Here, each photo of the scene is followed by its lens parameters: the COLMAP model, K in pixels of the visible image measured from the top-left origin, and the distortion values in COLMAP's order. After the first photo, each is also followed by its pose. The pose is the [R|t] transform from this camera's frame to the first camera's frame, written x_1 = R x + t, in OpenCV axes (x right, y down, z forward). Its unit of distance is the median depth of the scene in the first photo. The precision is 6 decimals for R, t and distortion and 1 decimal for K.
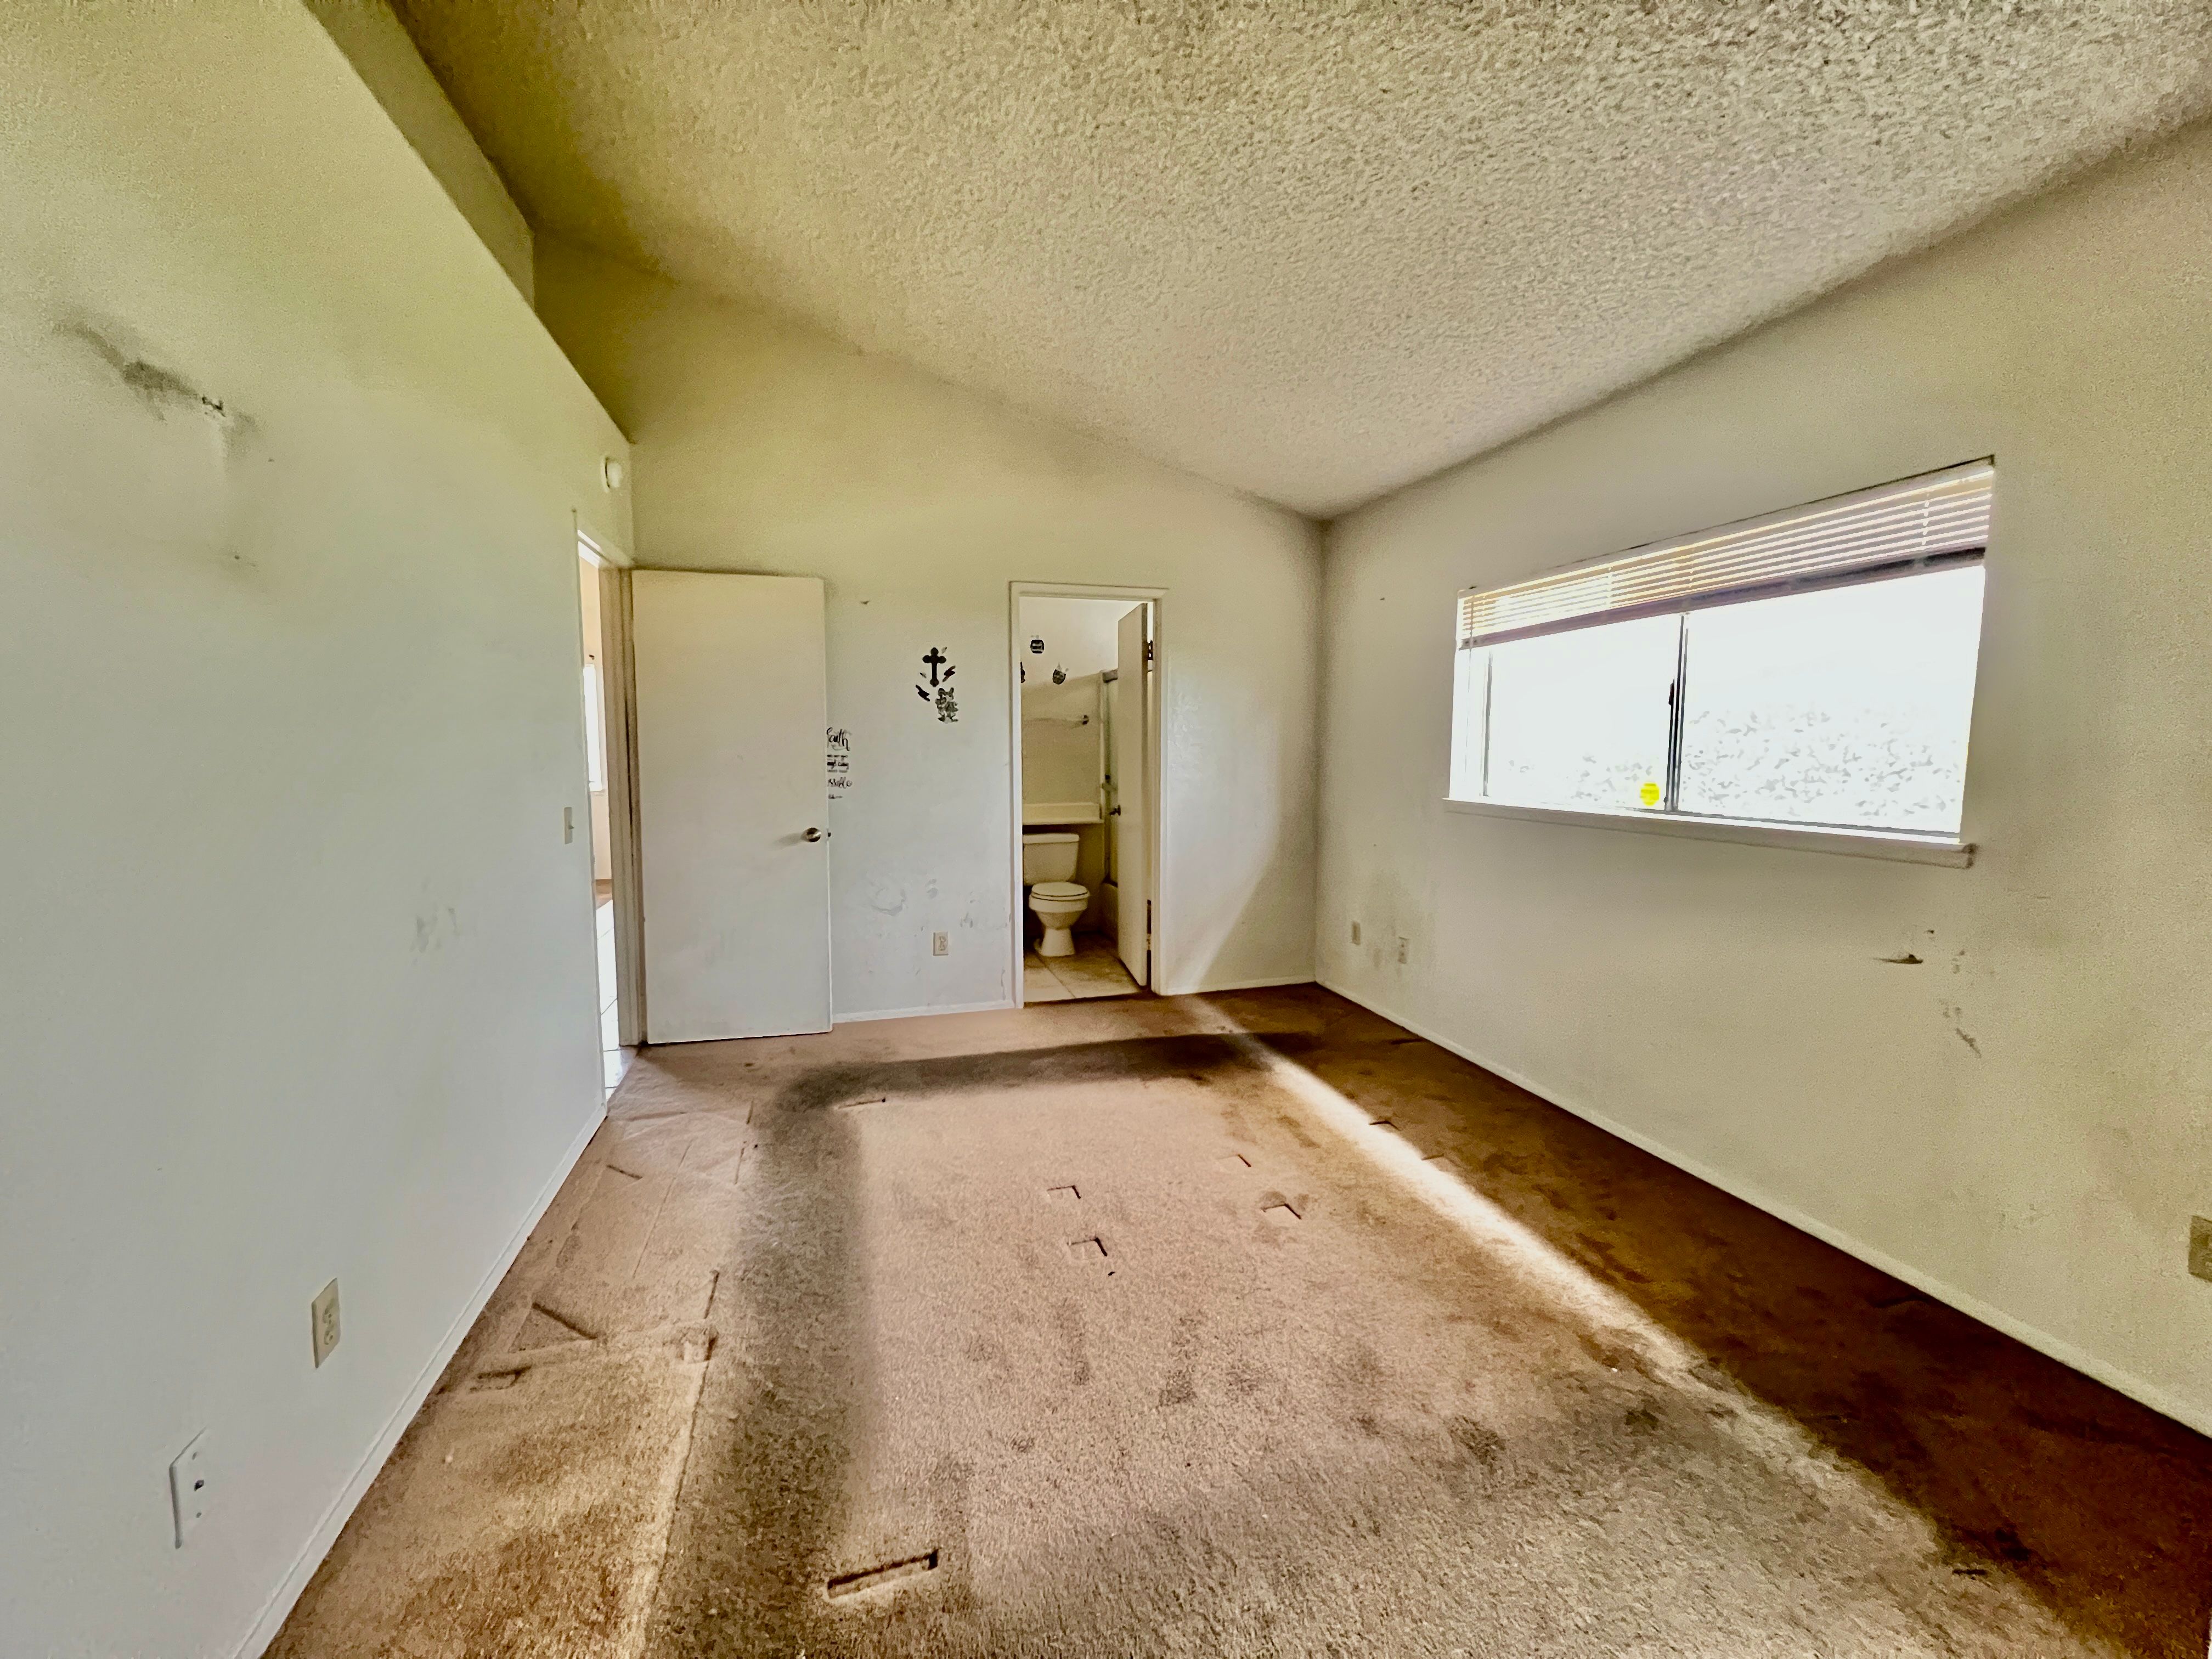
lens RADIAL K [[881.1, 0, 1102.6], [0, 881.1, 829.2], [0, 0, 1]] dist [-0.003193, 0.000884]
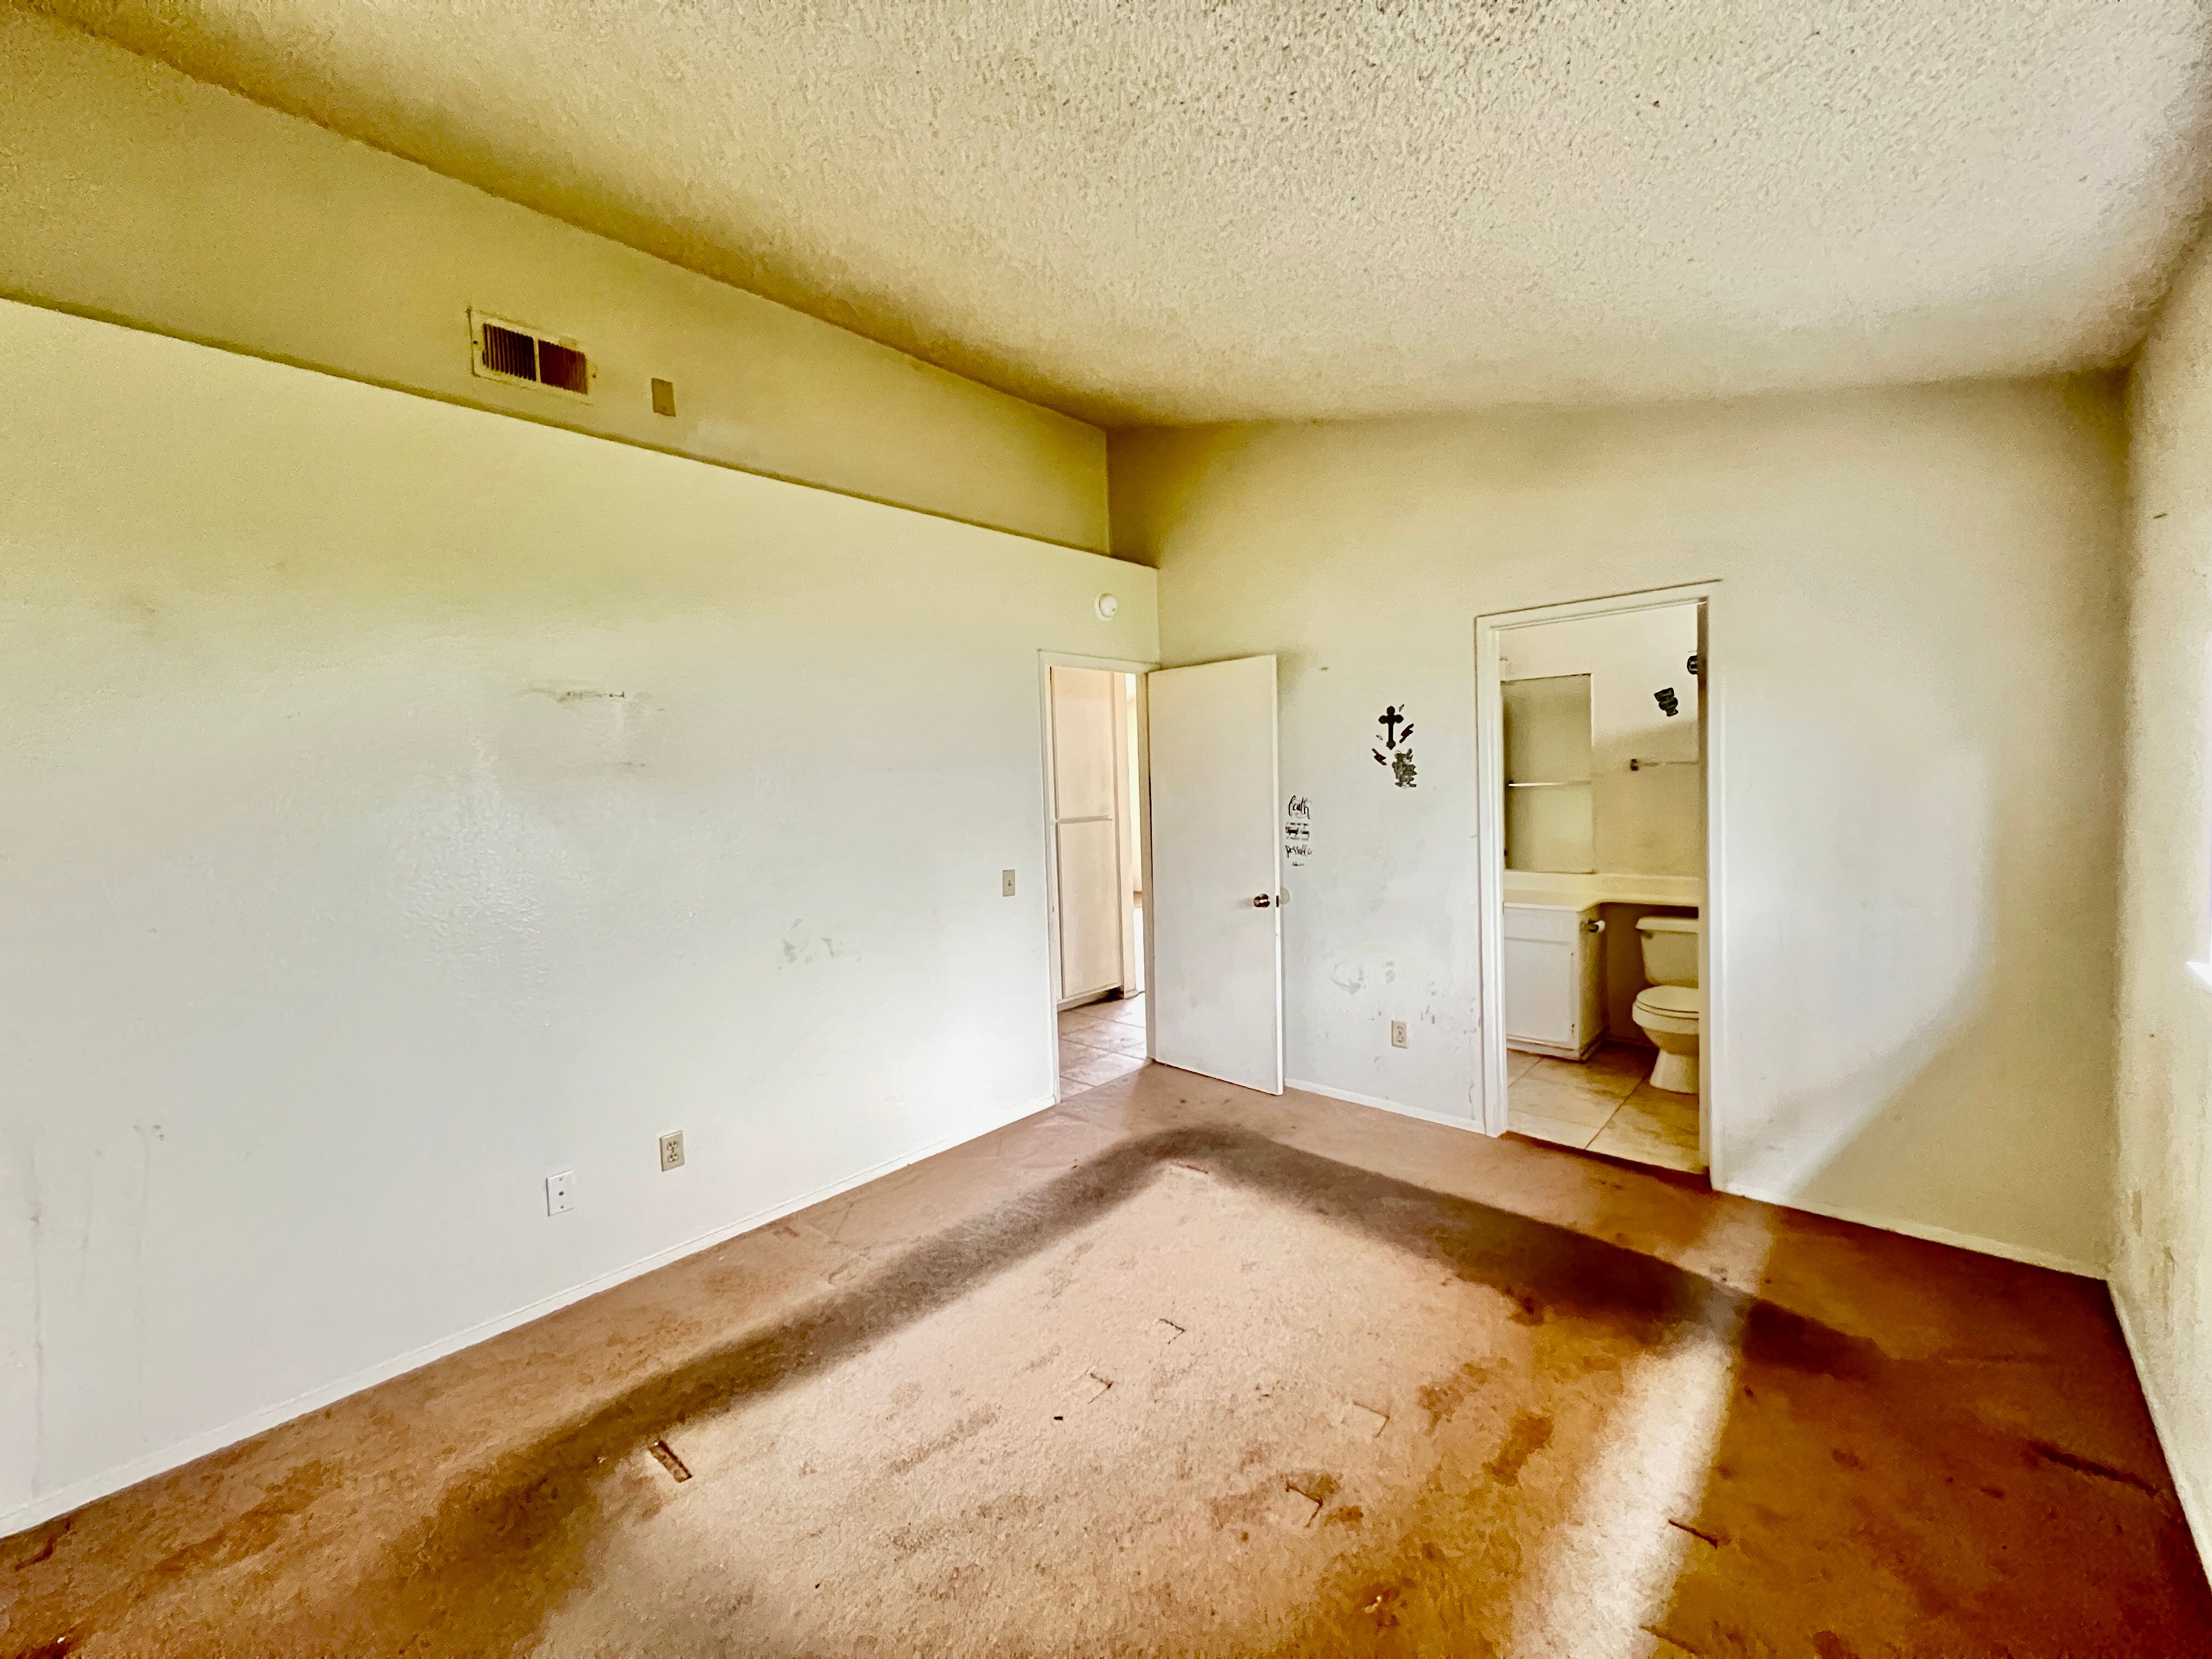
lens RADIAL K [[881.1, 0, 1096.7], [0, 881.1, 824.0], [0, 0, 1]] dist [-0.003193, 0.000884]
pose [[0.511561, 0.024132, -0.858908, 0.467522], [-0.049274, 0.998784, -0.001285, -0.073803], [0.857833, 0.042979, 0.512128, 0.299713]]
